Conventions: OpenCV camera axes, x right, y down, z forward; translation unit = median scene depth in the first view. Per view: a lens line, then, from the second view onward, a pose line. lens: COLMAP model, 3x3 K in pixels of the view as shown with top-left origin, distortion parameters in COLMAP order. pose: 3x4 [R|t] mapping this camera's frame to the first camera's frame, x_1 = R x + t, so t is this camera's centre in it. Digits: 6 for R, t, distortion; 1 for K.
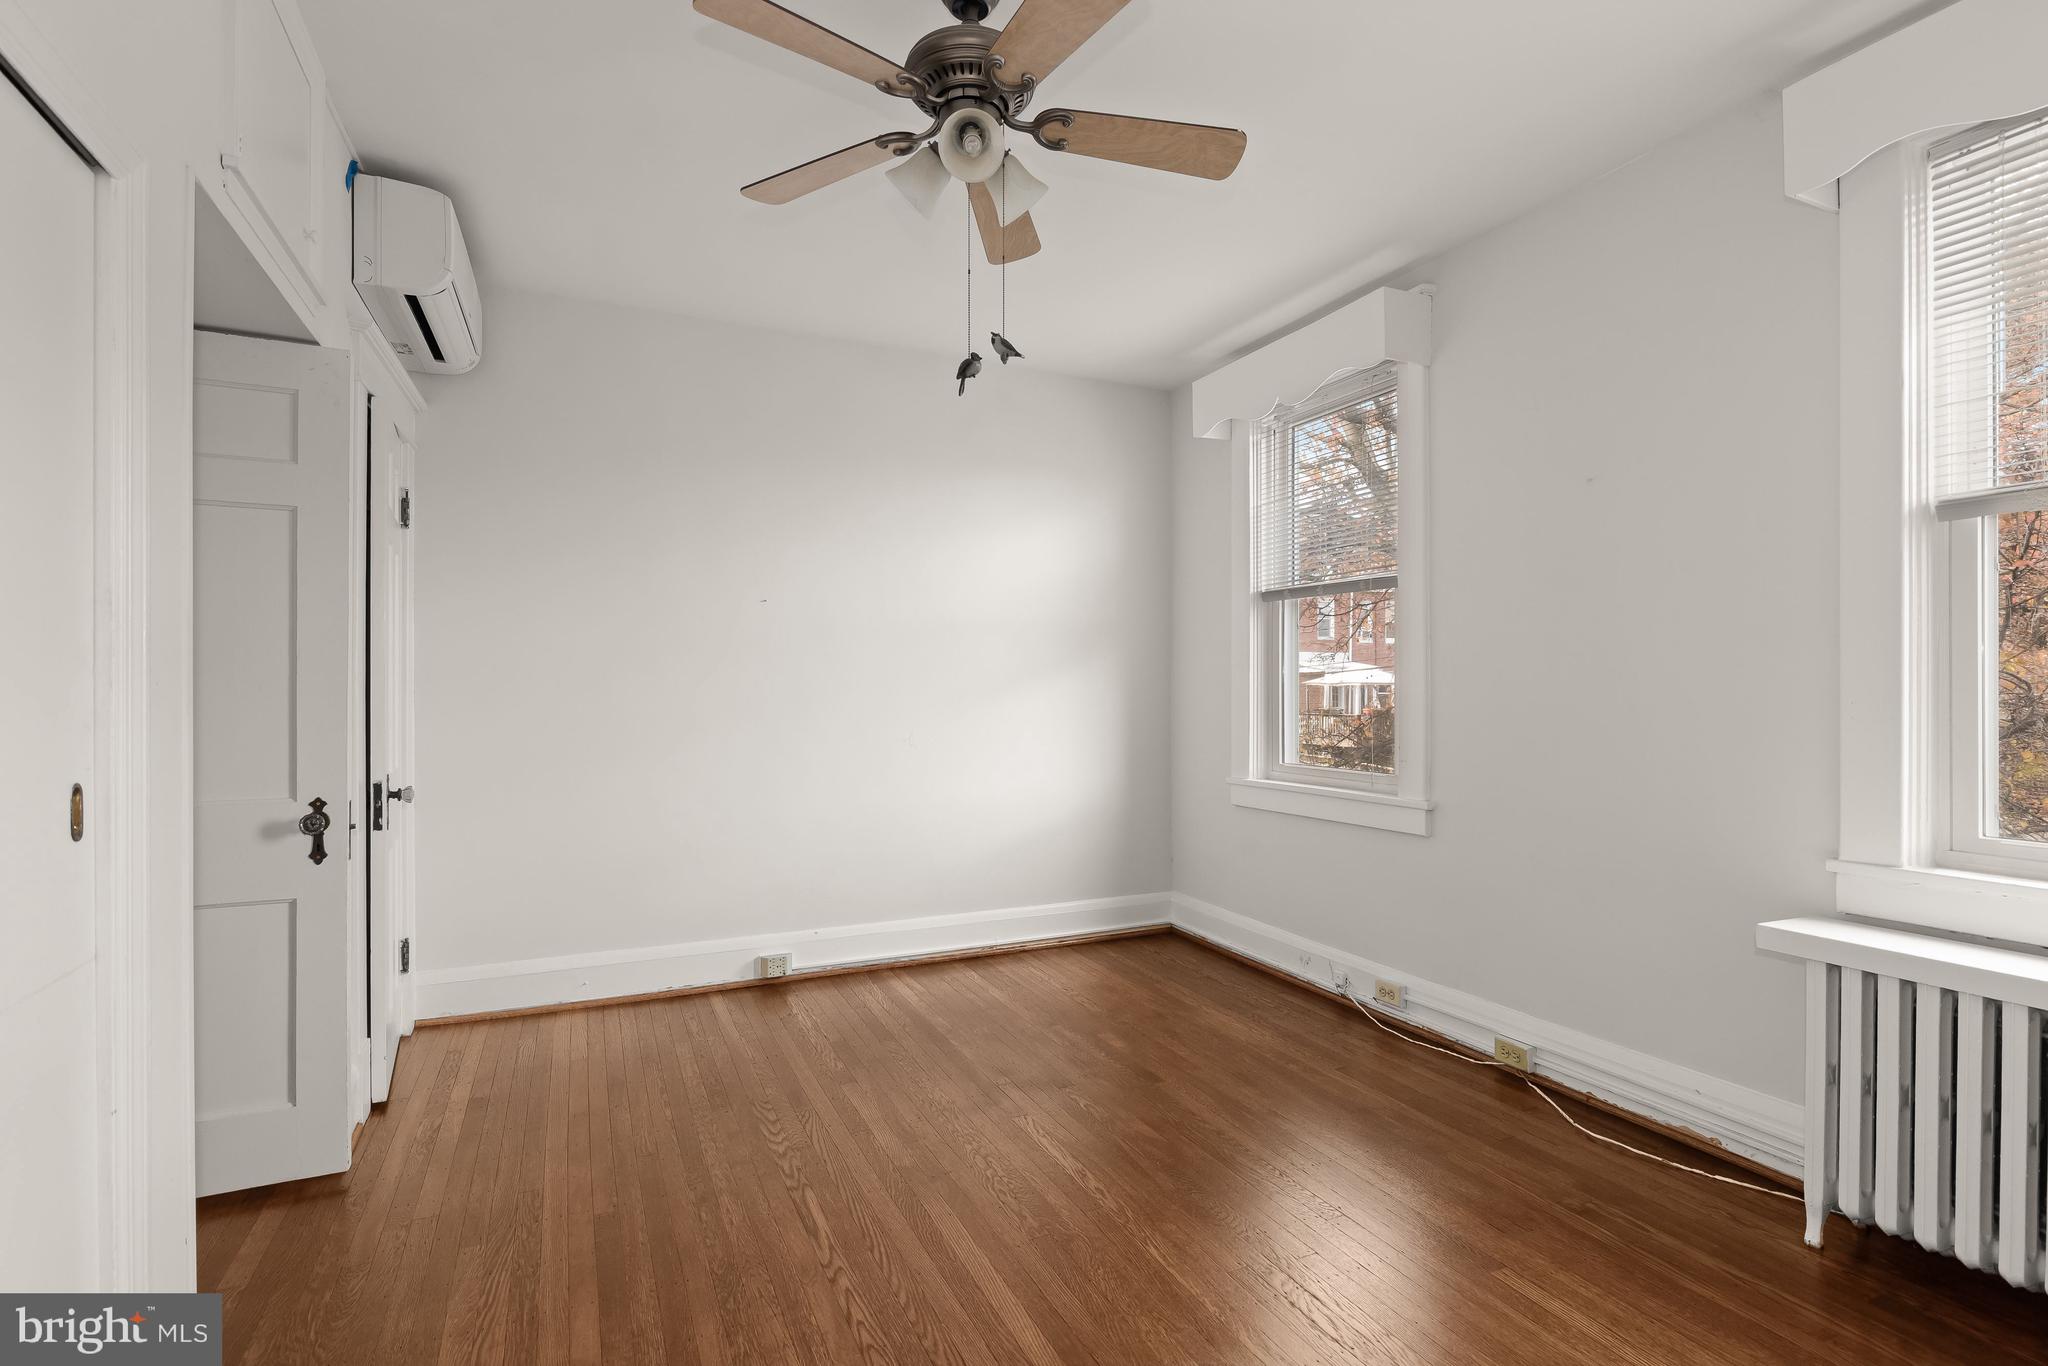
lens RADIAL K [[960.2, 0, 1036.3], [0, 960.2, 677.9], [0, 0, 1]] dist [-0.002363, -0.000563]
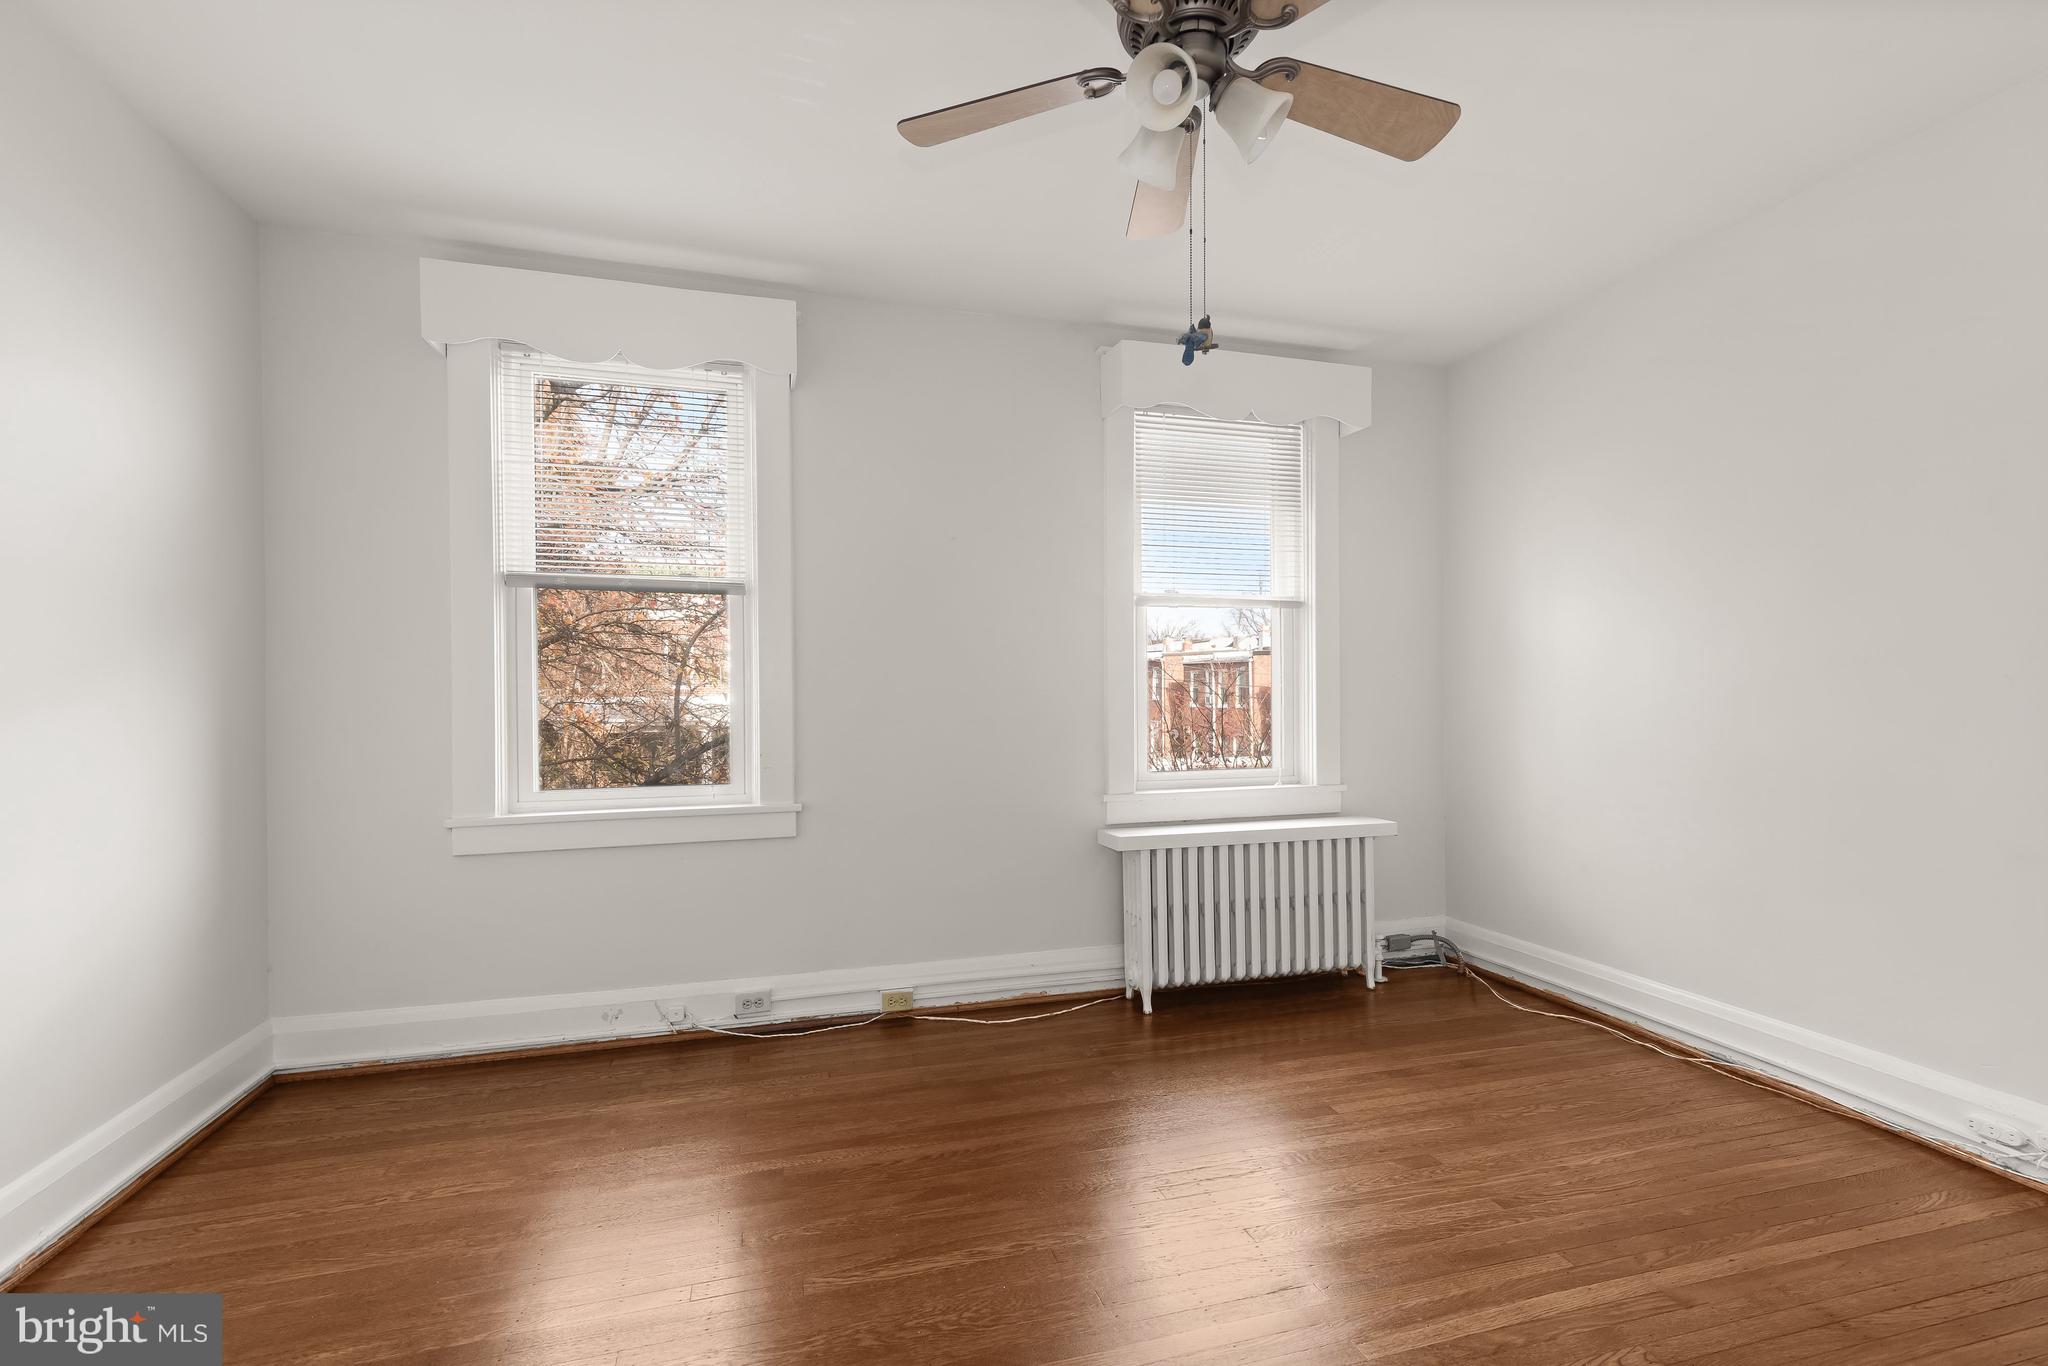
lens RADIAL K [[915.5, 0, 1030.5], [0, 915.5, 688.6], [0, 0, 1]] dist [0.022641, 0.000042]
pose [[0.164006, 0.010103, 0.986408, -0.588395], [-0.006100, 0.999939, -0.009228, 0.011224], [-0.986440, -0.004504, 0.164058, 0.625721]]
